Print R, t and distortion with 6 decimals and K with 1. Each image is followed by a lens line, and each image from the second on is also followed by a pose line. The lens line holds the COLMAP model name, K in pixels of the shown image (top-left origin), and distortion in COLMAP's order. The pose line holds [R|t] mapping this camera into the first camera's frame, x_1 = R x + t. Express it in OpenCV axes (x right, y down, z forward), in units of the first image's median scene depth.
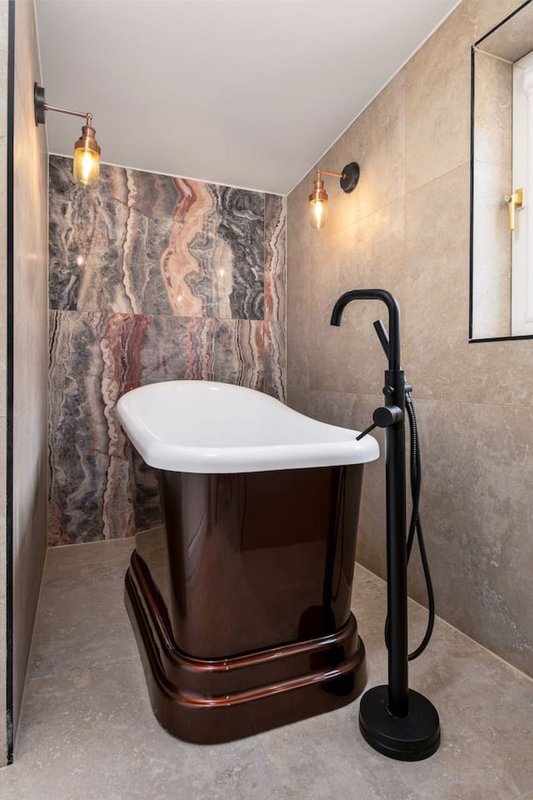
lens RADIAL K [[448.2, 0, 266.5], [0, 448.2, 400.0], [0, 0, 1]] dist [0.001801, 0.000081]
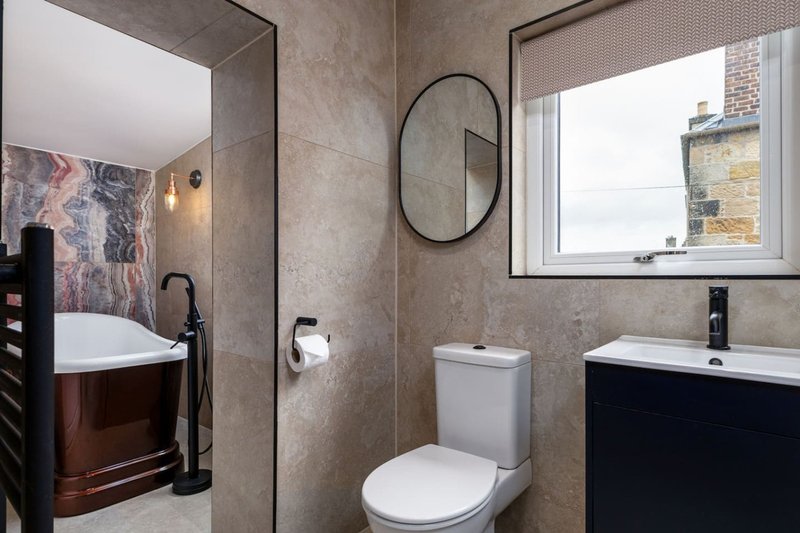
lens RADIAL K [[415.6, 0, 395.3], [0, 415.6, 284.5], [0, 0, 1]] dist [0.013690, -0.001969]
pose [[0.875132, -0.009620, 0.483788, 0.072266], [0.034657, 0.998481, -0.042838, -0.034200], [-0.482641, 0.054256, 0.874136, -0.483482]]
